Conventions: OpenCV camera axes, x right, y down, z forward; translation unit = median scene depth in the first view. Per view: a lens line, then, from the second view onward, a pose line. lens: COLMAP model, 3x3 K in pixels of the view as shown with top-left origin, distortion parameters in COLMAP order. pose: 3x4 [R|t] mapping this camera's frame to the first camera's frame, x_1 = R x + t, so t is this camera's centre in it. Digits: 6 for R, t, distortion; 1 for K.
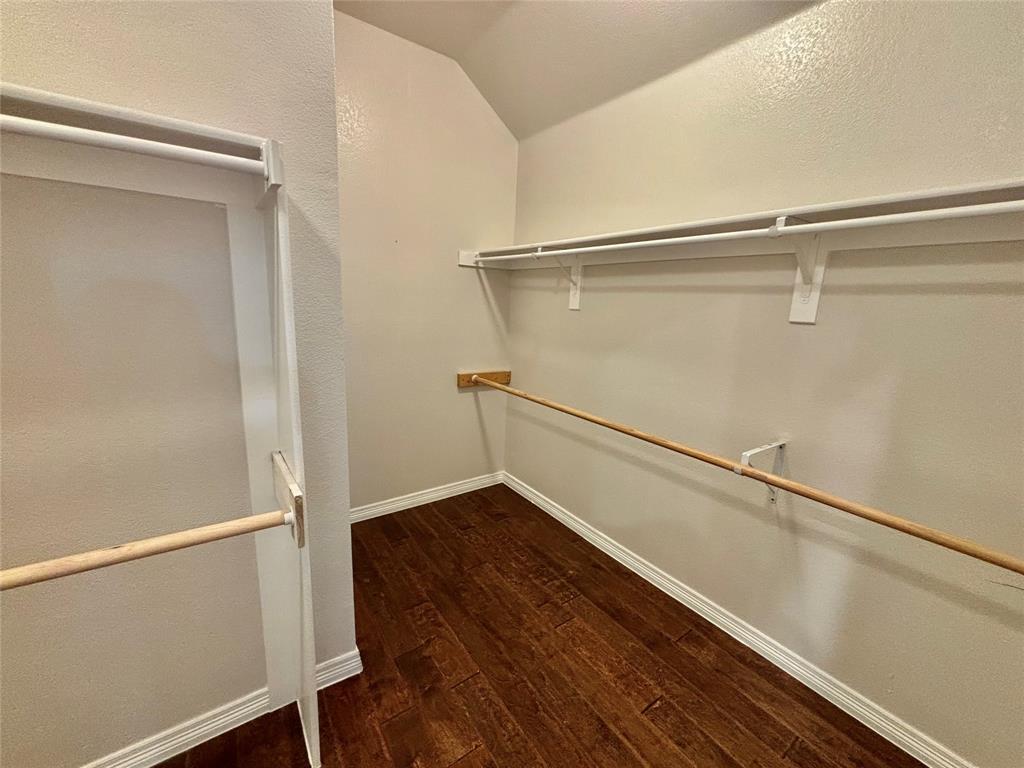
lens RADIAL K [[406.6, 0, 512.0], [0, 406.6, 384.0], [0, 0, 1]] dist [-0.011748, -0.000133]
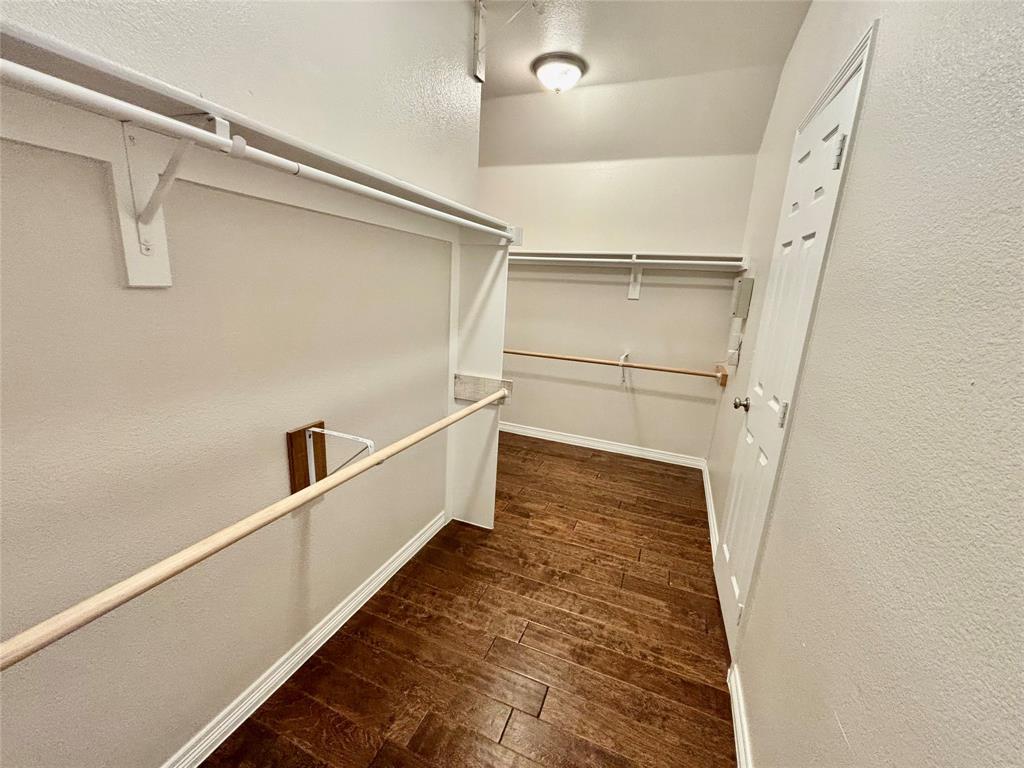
lens RADIAL K [[412.4, 0, 512.0], [0, 412.4, 384.0], [0, 0, 1]] dist [-0.000300, -0.000380]
pose [[0.838838, -0.117652, 0.531516, -1.145252], [0.080848, 0.992463, 0.092088, 0.055163], [-0.538344, -0.034275, 0.842028, -0.603824]]
